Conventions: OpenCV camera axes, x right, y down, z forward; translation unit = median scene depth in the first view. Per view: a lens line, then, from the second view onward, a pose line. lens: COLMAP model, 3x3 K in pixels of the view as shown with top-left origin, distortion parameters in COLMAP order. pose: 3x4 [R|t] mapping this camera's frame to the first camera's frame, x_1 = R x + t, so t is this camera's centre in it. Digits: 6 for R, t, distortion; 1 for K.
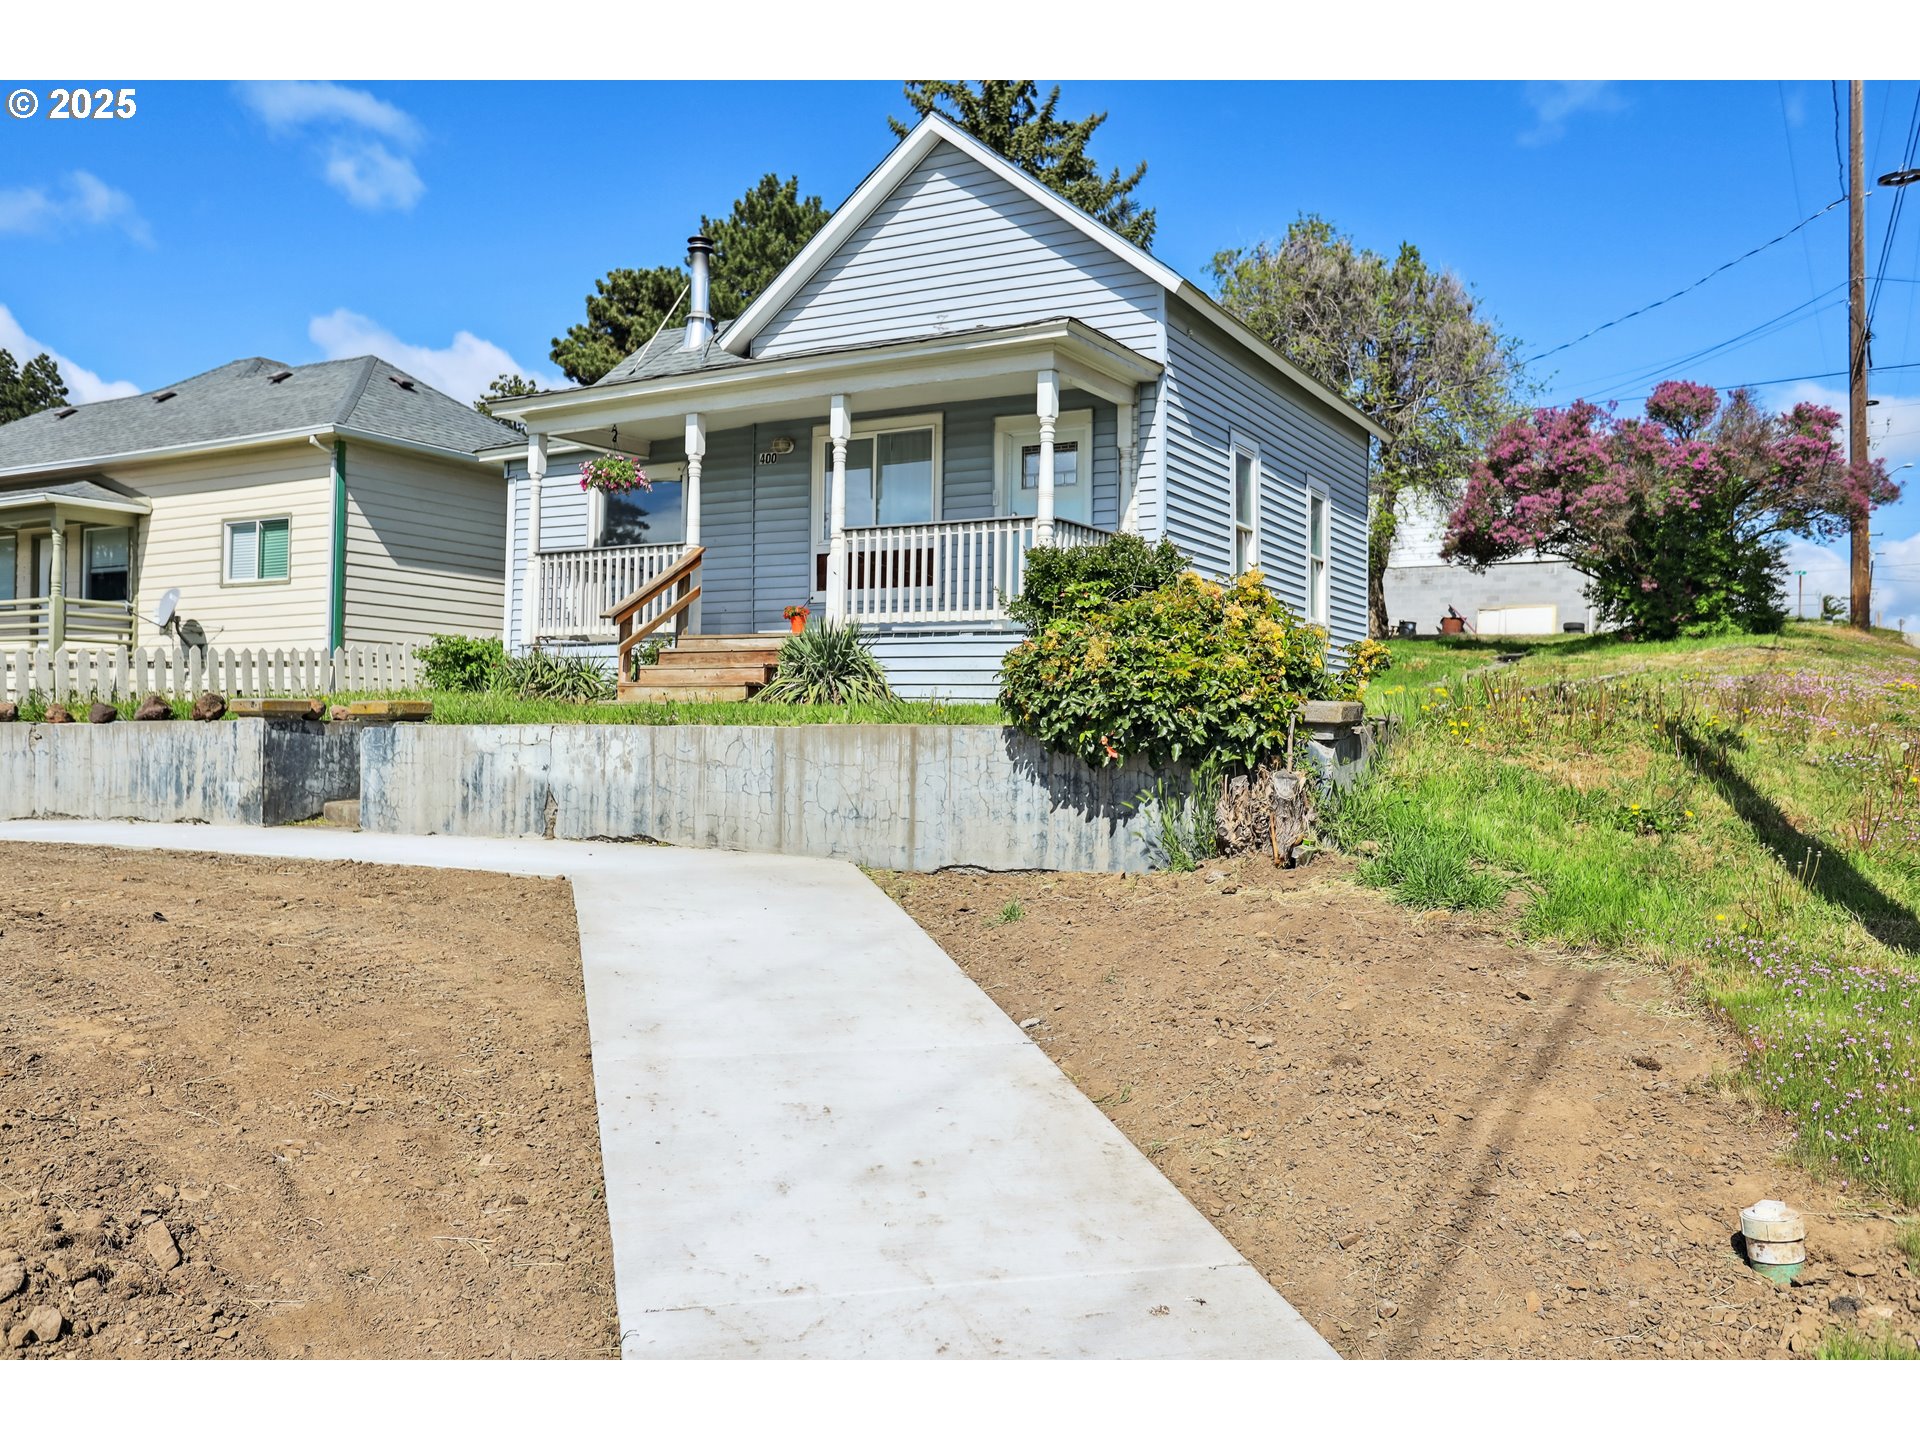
lens RADIAL K [[1550.1, 0, 960.2], [0, 1550.1, 710.9], [0, 0, 1]] dist [-0.002899, 0.008351]
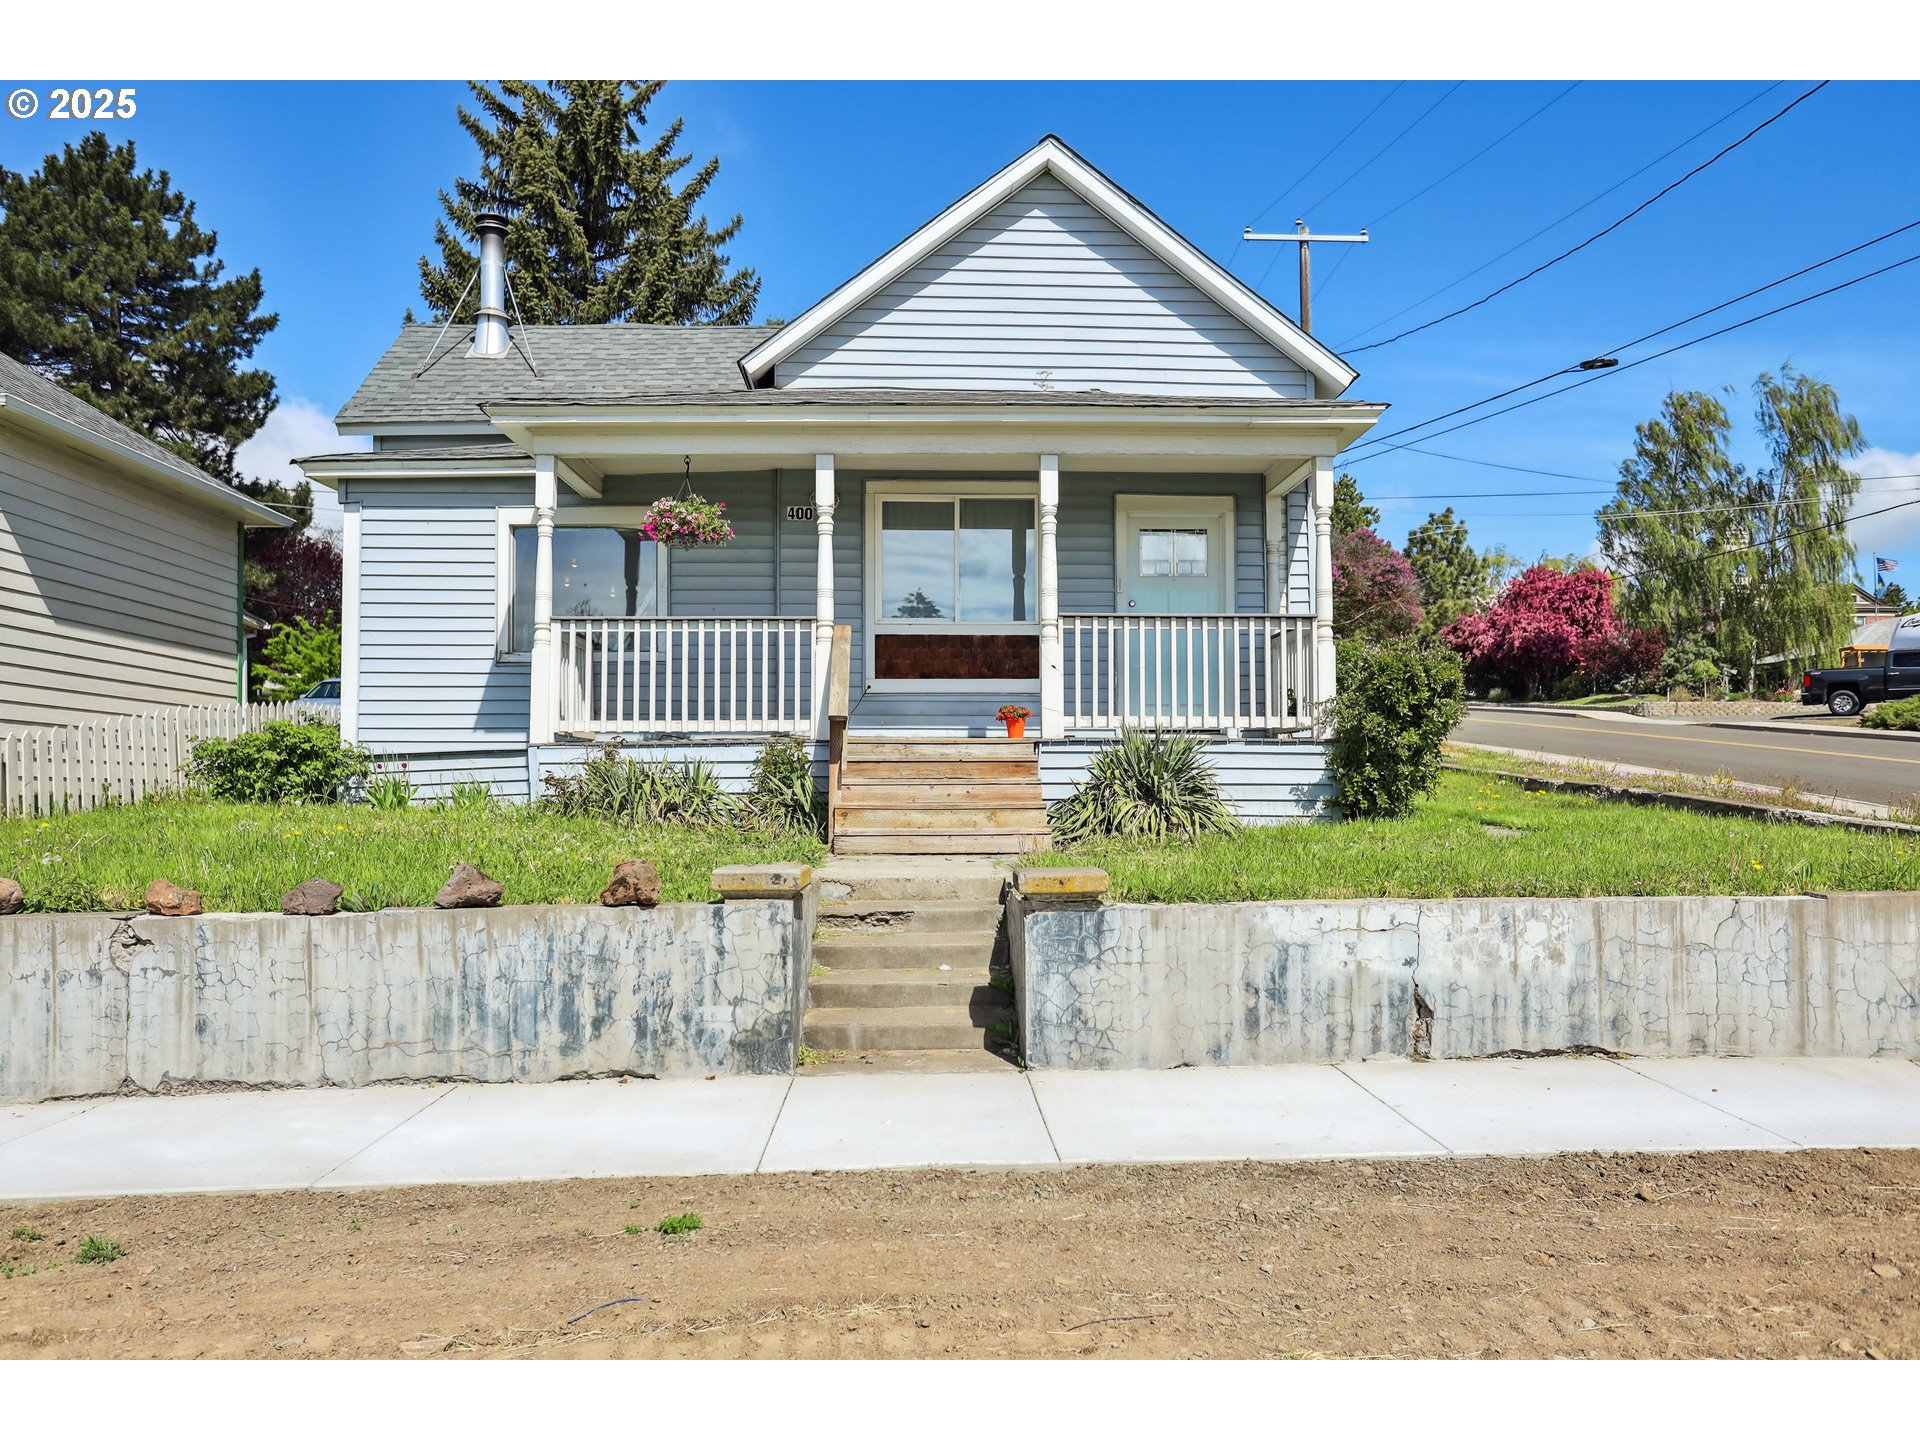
lens RADIAL K [[1464.1, 0, 962.5], [0, 1464.1, 735.9], [0, 0, 1]] dist [-0.002860, -0.003521]
pose [[0.841791, 0.003431, 0.539792, -0.788432], [0.005100, 0.999885, -0.014308, -0.058307], [-0.539779, 0.014797, 0.841677, 0.520792]]
